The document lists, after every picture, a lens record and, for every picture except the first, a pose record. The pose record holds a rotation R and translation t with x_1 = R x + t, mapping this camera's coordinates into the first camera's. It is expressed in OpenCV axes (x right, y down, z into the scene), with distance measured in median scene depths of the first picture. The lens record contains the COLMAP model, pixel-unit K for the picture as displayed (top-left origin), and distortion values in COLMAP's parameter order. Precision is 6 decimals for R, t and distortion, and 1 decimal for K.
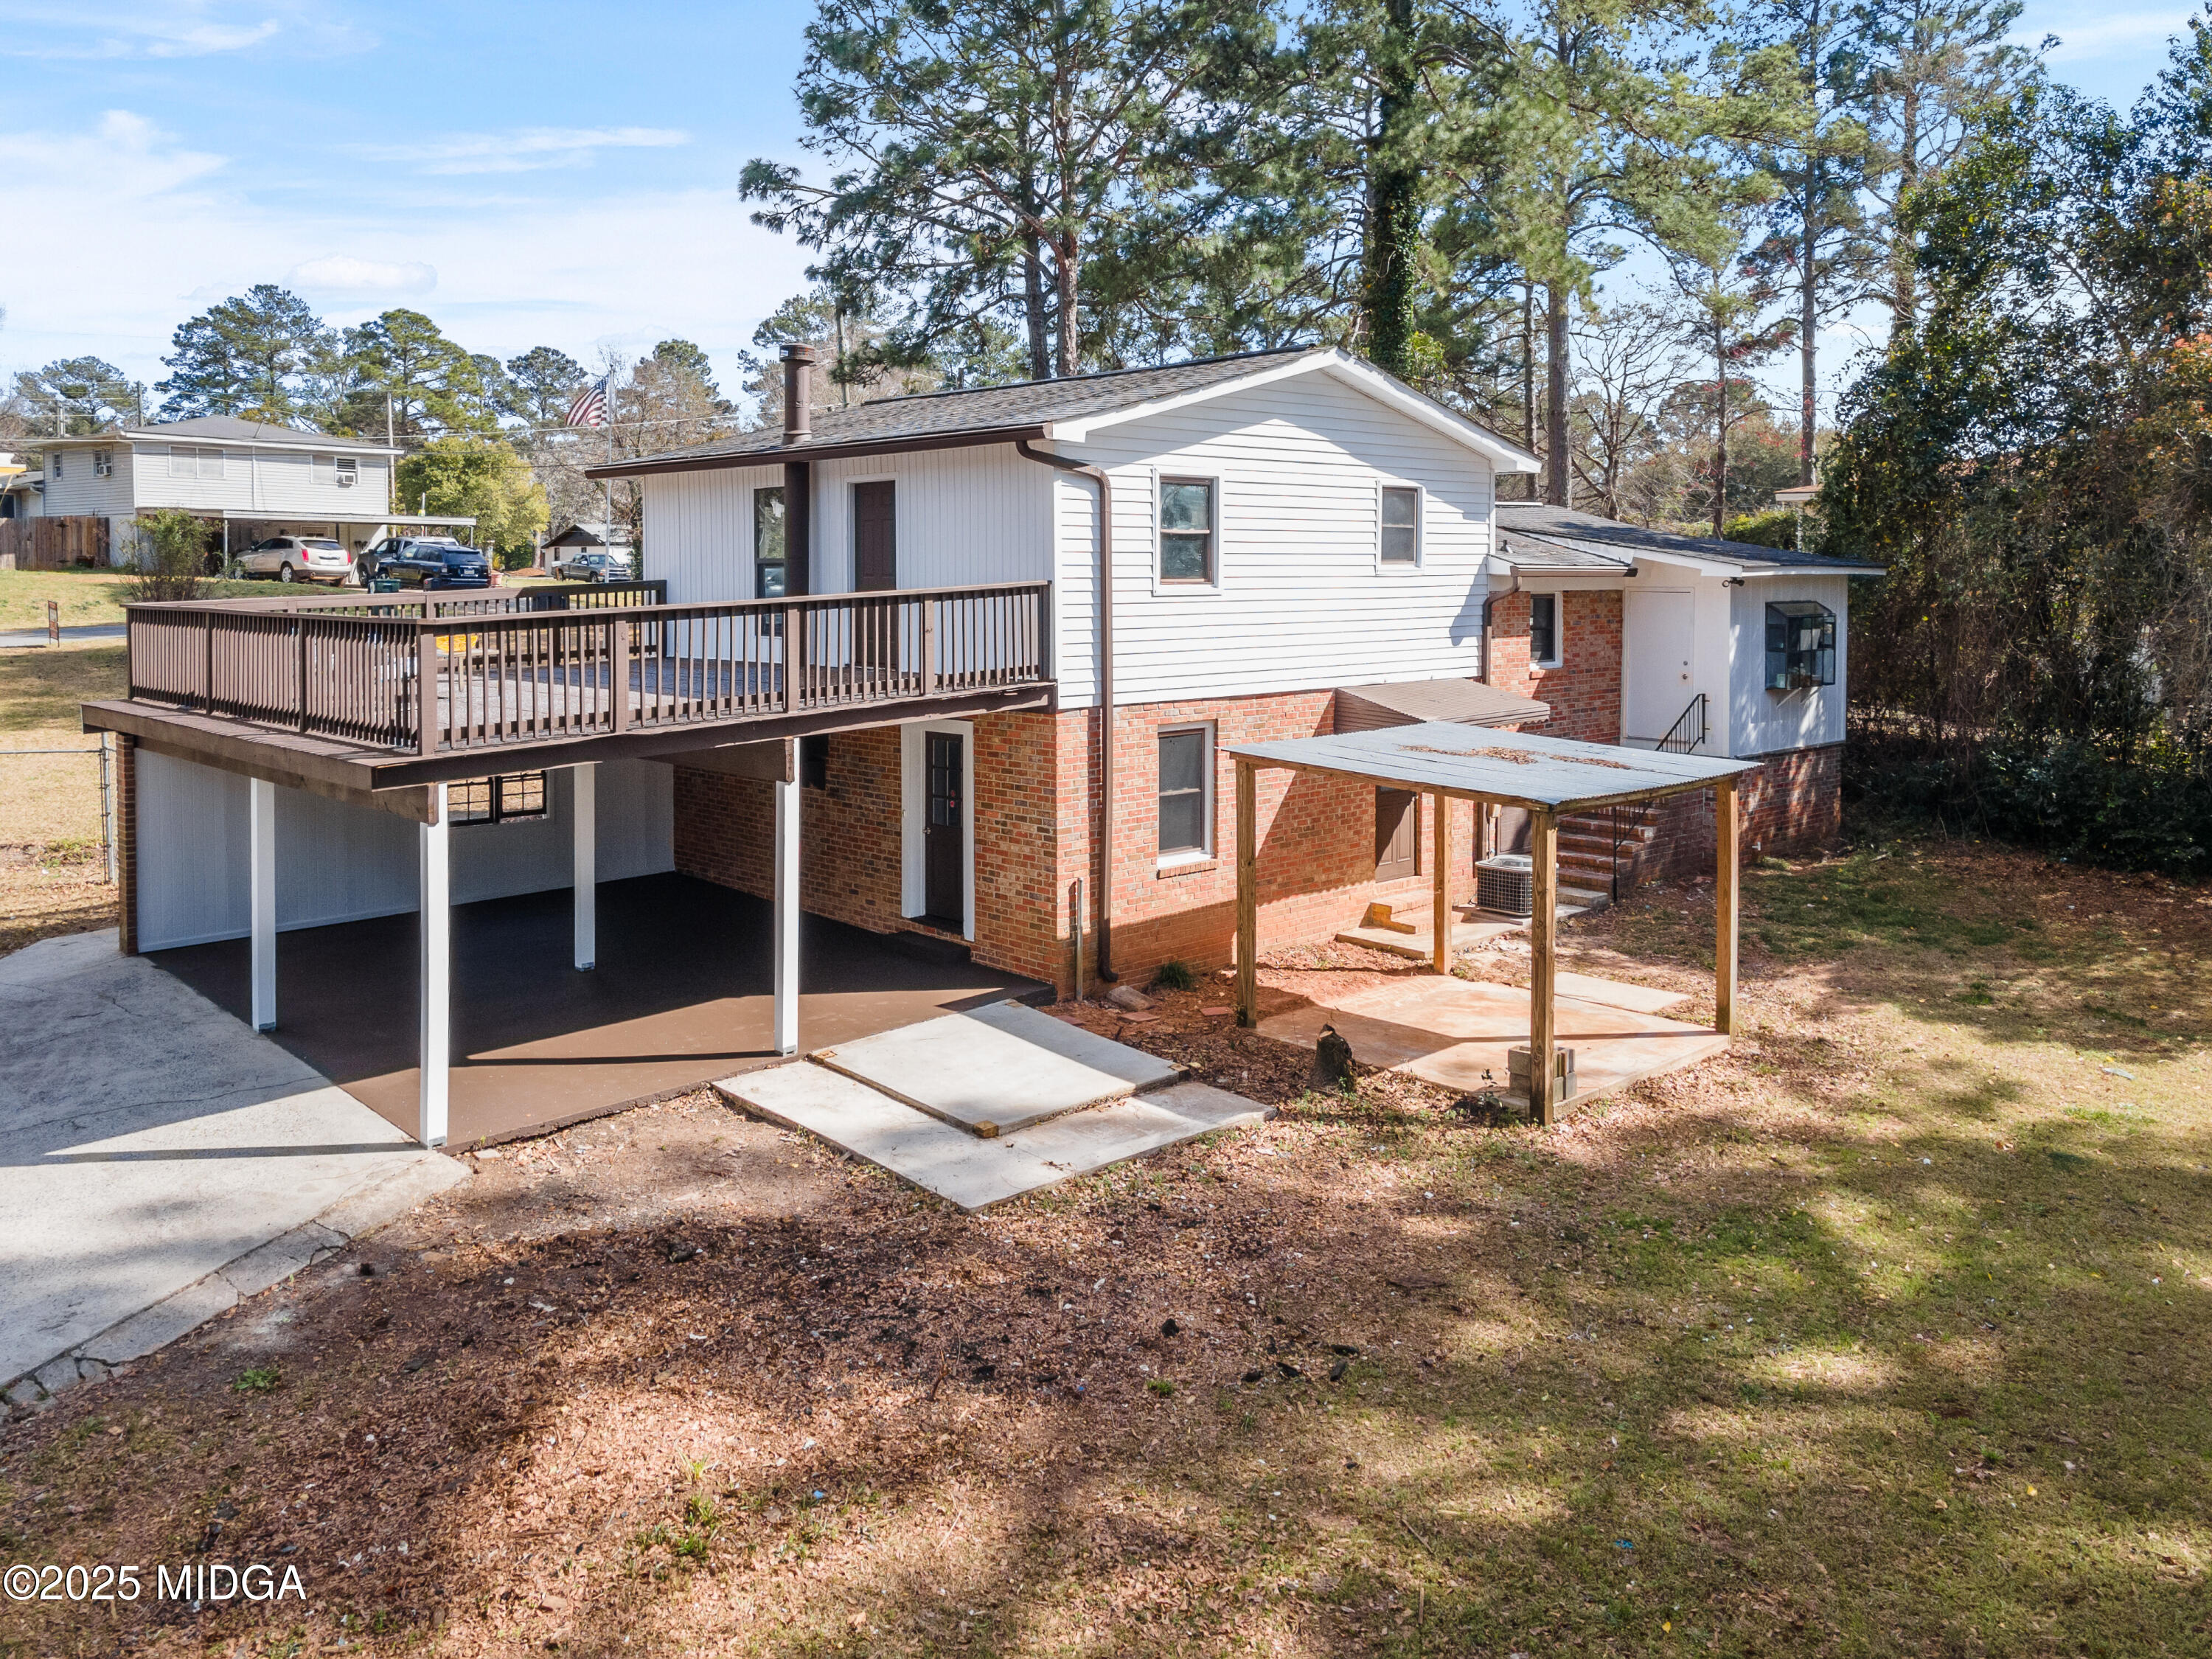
lens RADIAL K [[1634.5, 0, 1108.7], [0, 1634.5, 691.2], [0, 0, 1]] dist [0.034989, -0.002395]
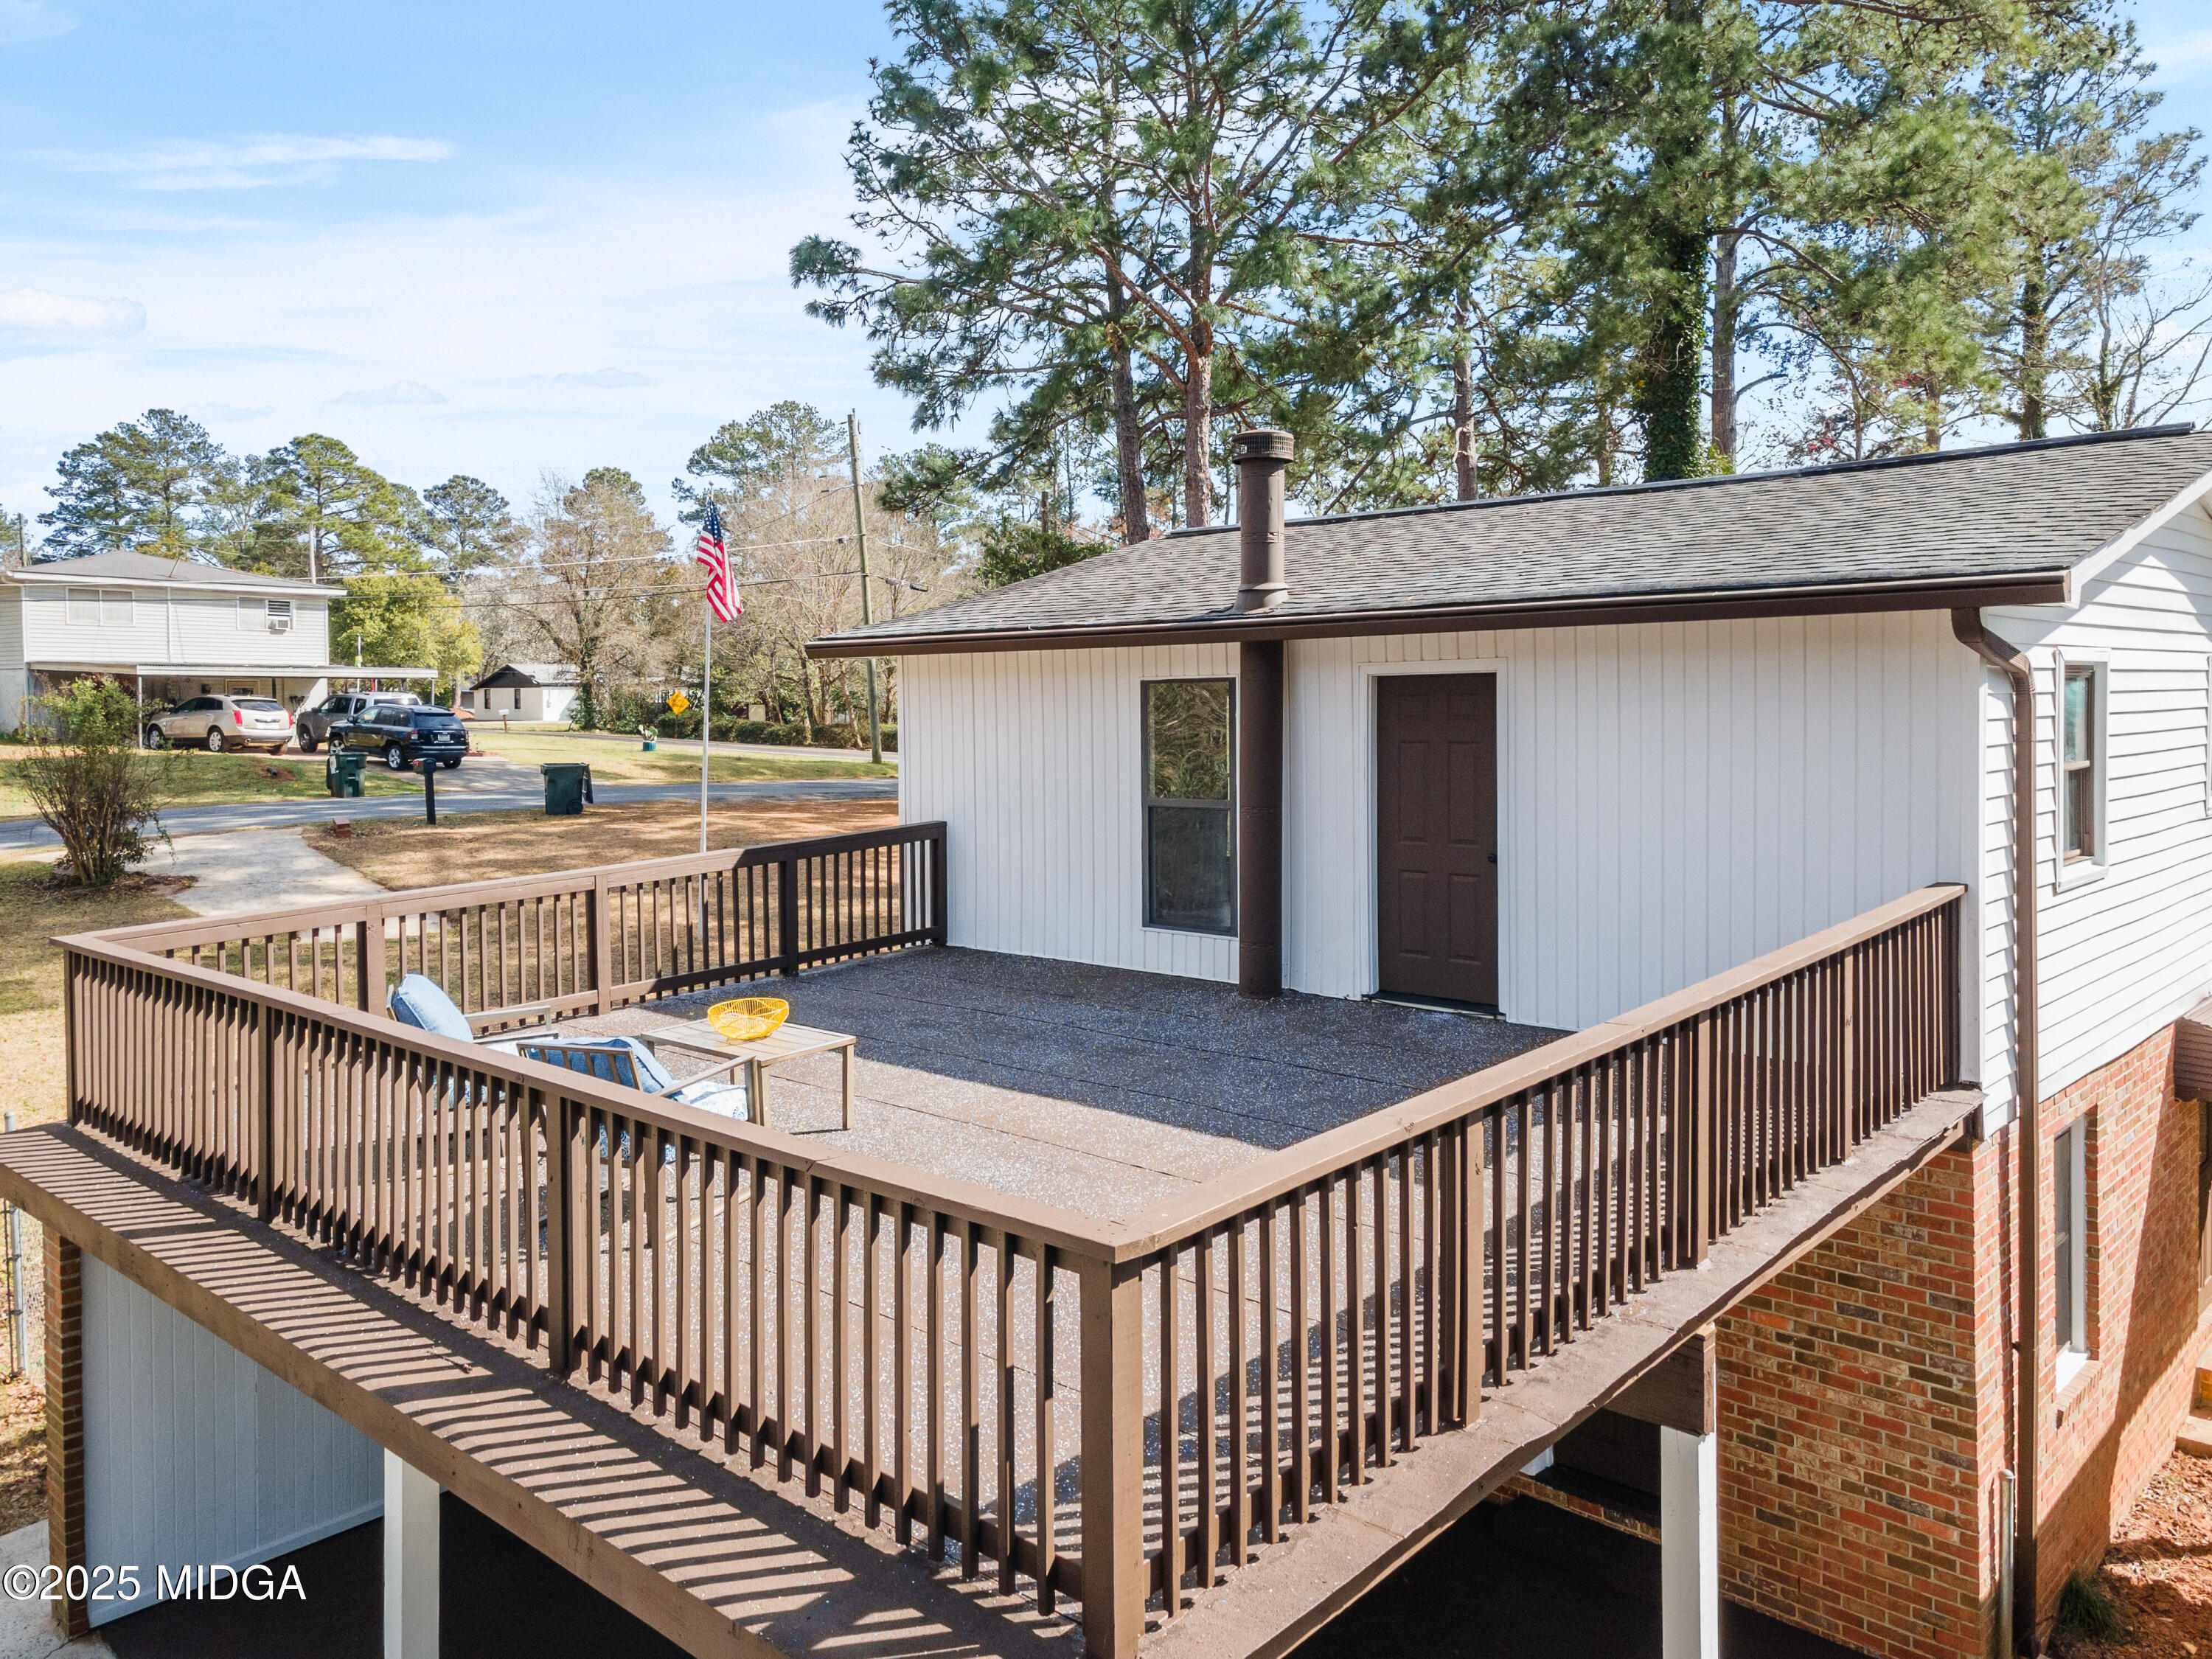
lens RADIAL K [[1608.7, 0, 1100.4], [0, 1608.7, 814.9], [0, 0, 1]] dist [0.031268, -0.003650]
pose [[0.998417, -0.012654, 0.054795, -0.042660], [0.012701, 0.999919, -0.000511, -0.012123], [-0.054784, 0.001206, 0.998497, 0.068265]]
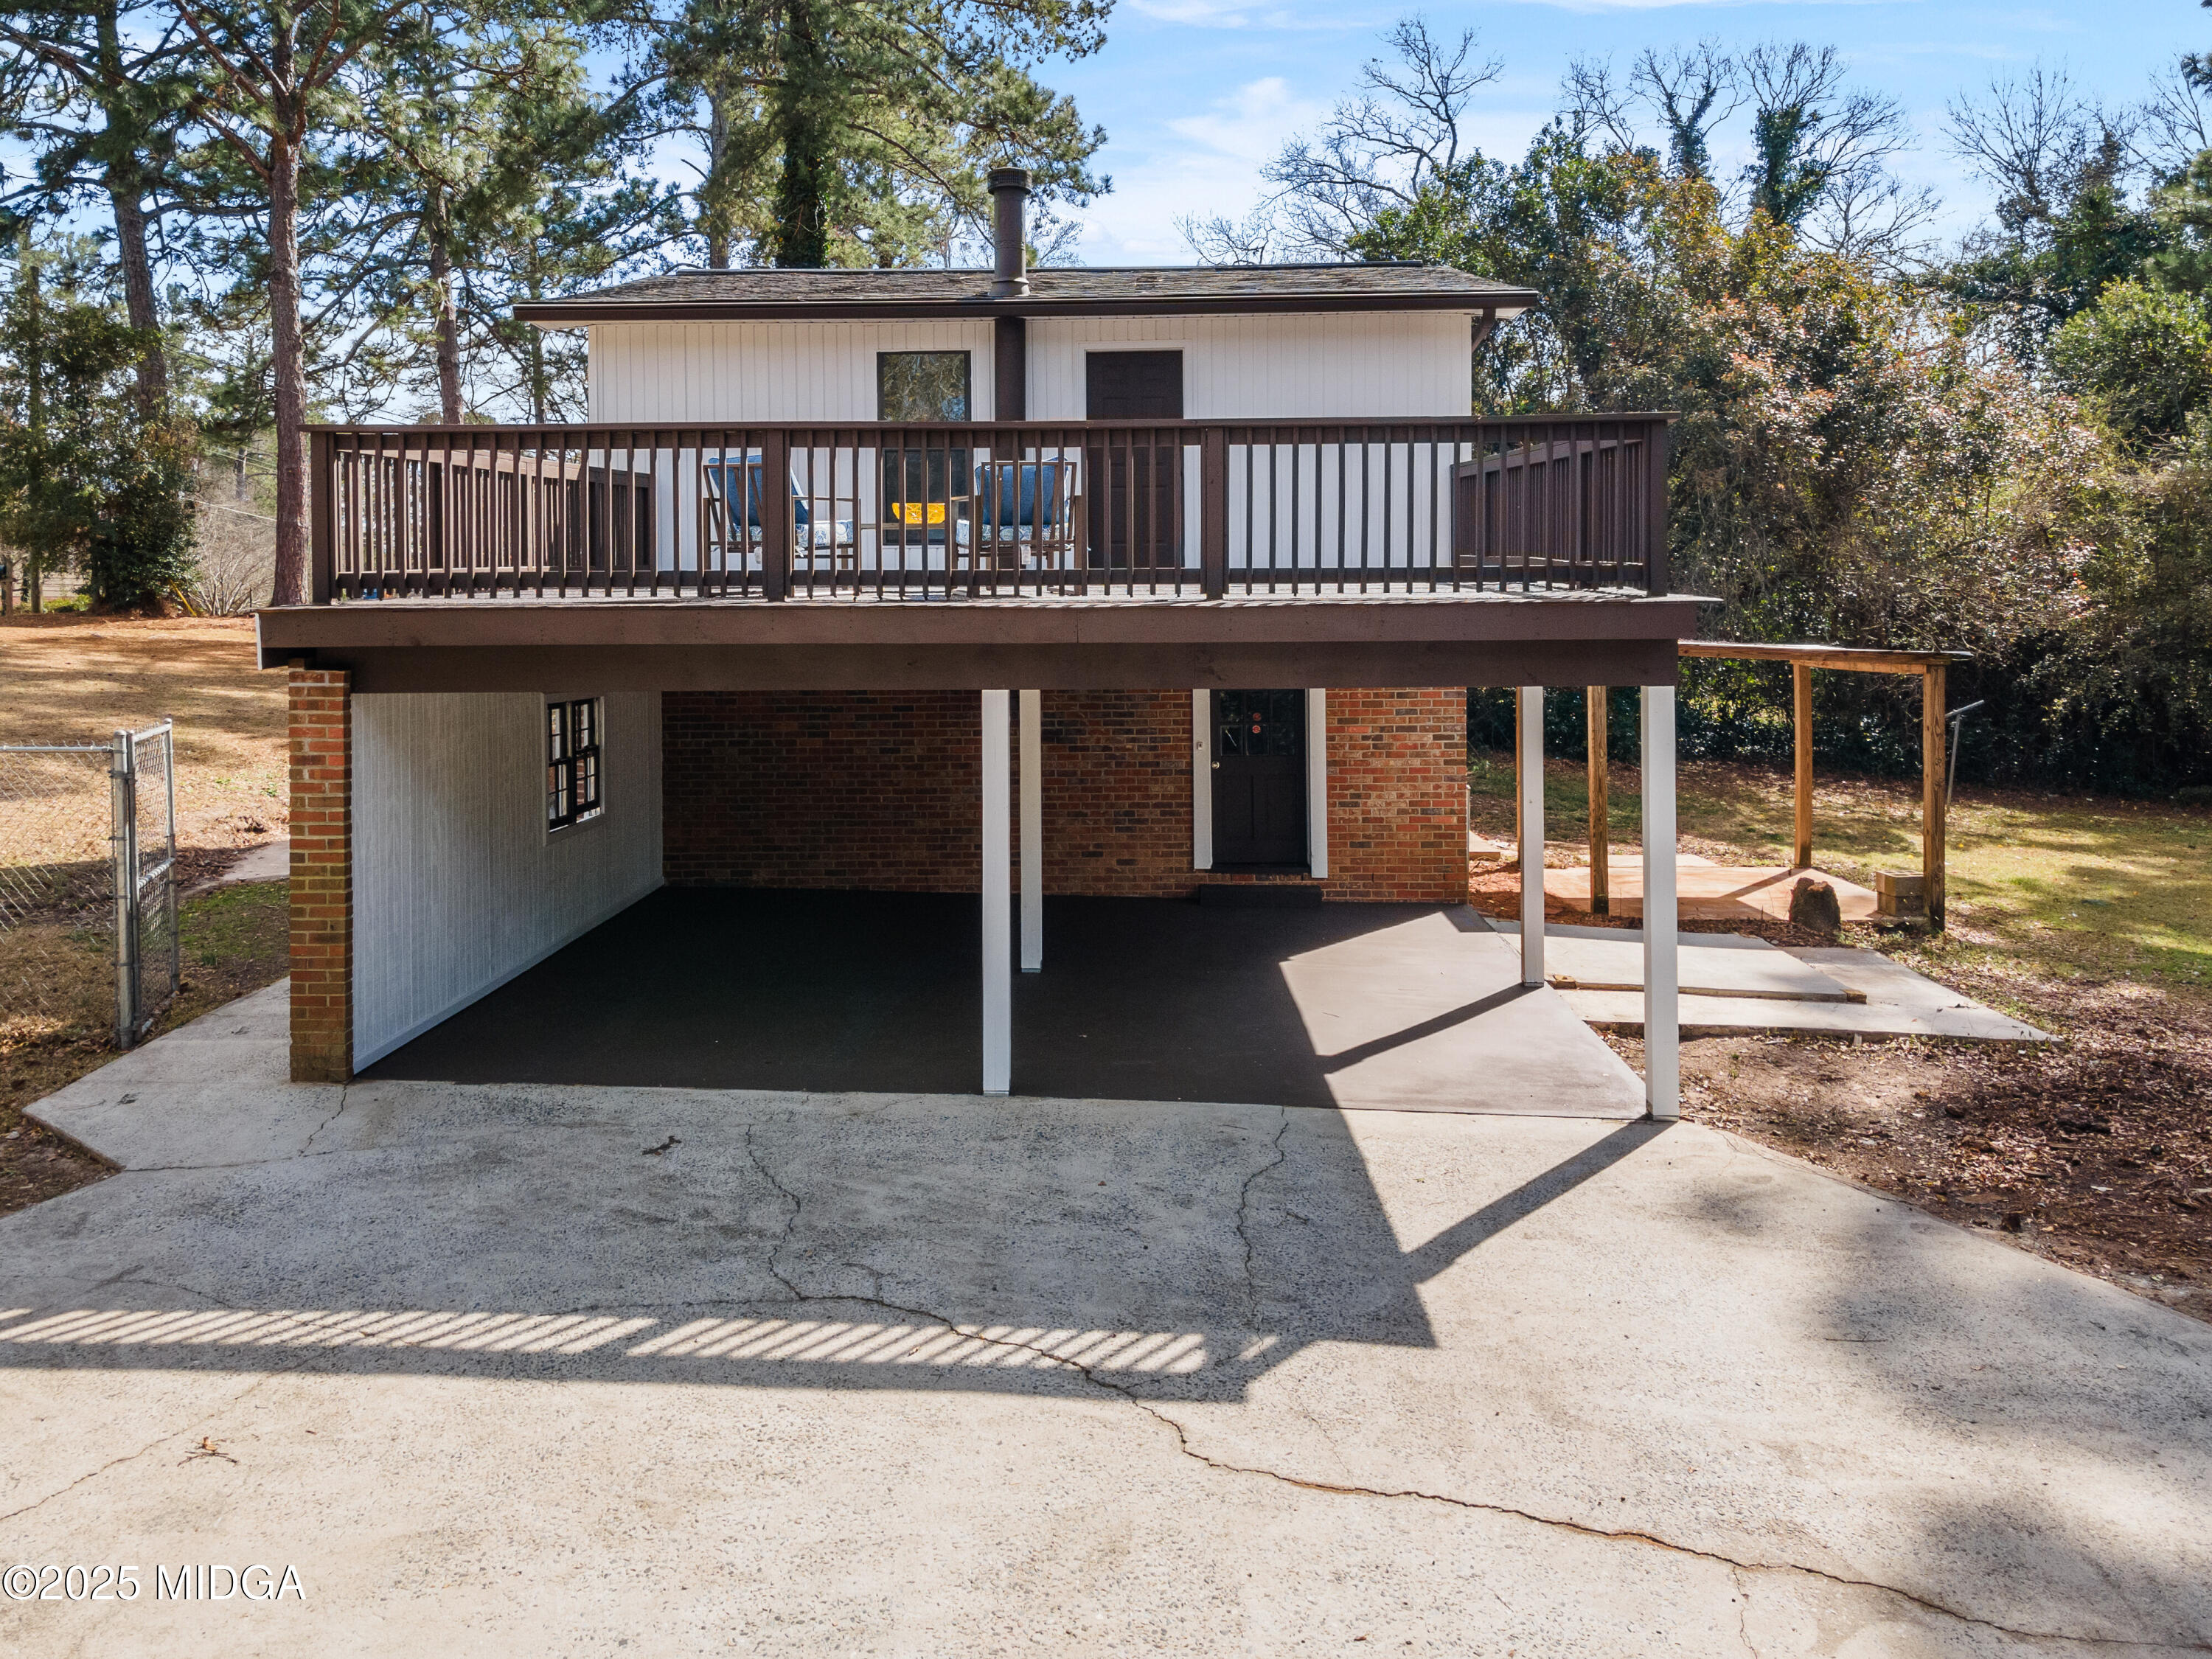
lens RADIAL K [[1608.7, 0, 1100.4], [0, 1608.7, 814.9], [0, 0, 1]] dist [0.031268, -0.003650]
pose [[0.720045, -0.089342, 0.688152, -0.109304], [0.055864, 0.995922, 0.070846, 0.006989], [-0.691675, -0.012570, 0.722100, 0.062202]]
